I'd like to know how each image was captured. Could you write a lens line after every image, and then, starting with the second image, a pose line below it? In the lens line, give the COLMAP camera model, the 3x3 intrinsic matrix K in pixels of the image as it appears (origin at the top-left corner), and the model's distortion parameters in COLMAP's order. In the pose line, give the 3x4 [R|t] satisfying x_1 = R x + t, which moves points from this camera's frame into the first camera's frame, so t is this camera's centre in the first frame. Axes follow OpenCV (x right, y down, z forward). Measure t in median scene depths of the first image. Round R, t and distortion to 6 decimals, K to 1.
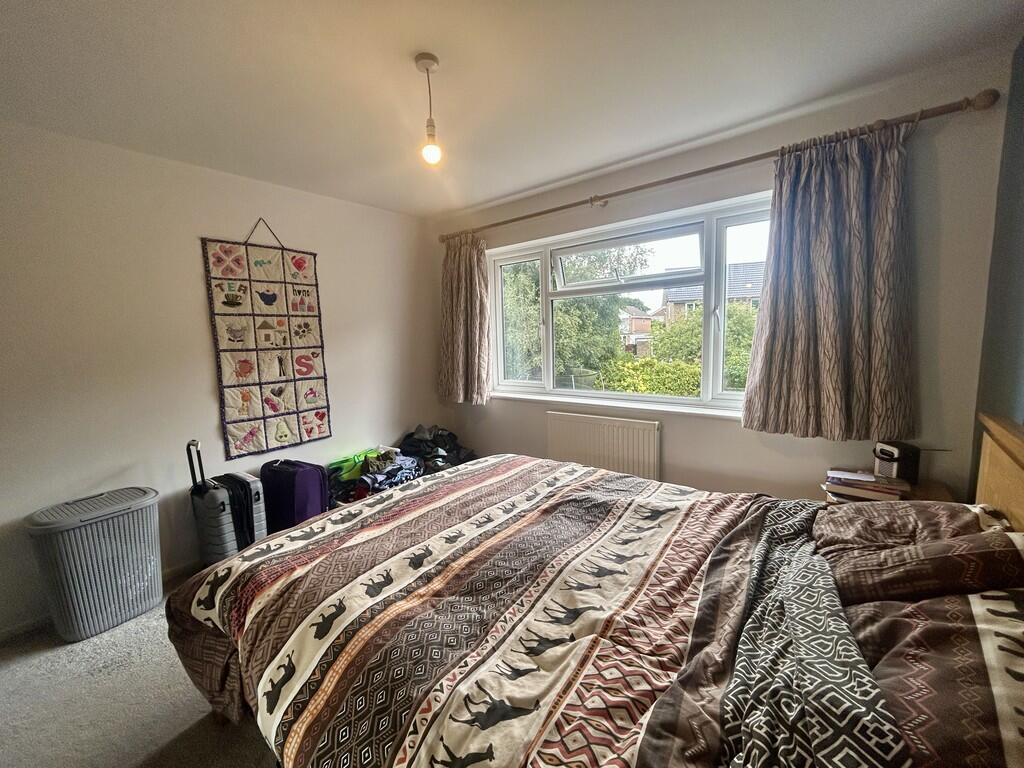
lens RADIAL K [[430.2, 0, 516.8], [0, 430.2, 385.2], [0, 0, 1]] dist [-0.002086, 0.000681]
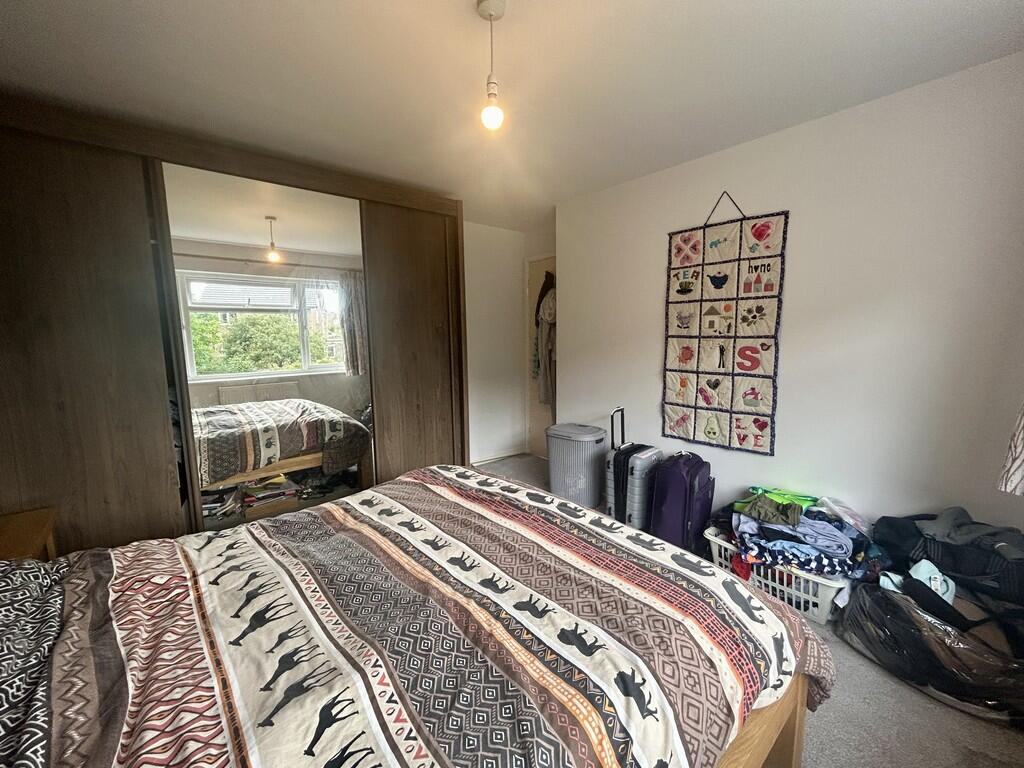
lens RADIAL K [[430.2, 0, 516.8], [0, 430.2, 385.2], [0, 0, 1]] dist [-0.002086, 0.000681]
pose [[-0.206173, 0.157549, -0.965749, 0.423640], [-0.093769, 0.979230, 0.179767, -0.109488], [0.974012, 0.127620, -0.187117, 0.779644]]
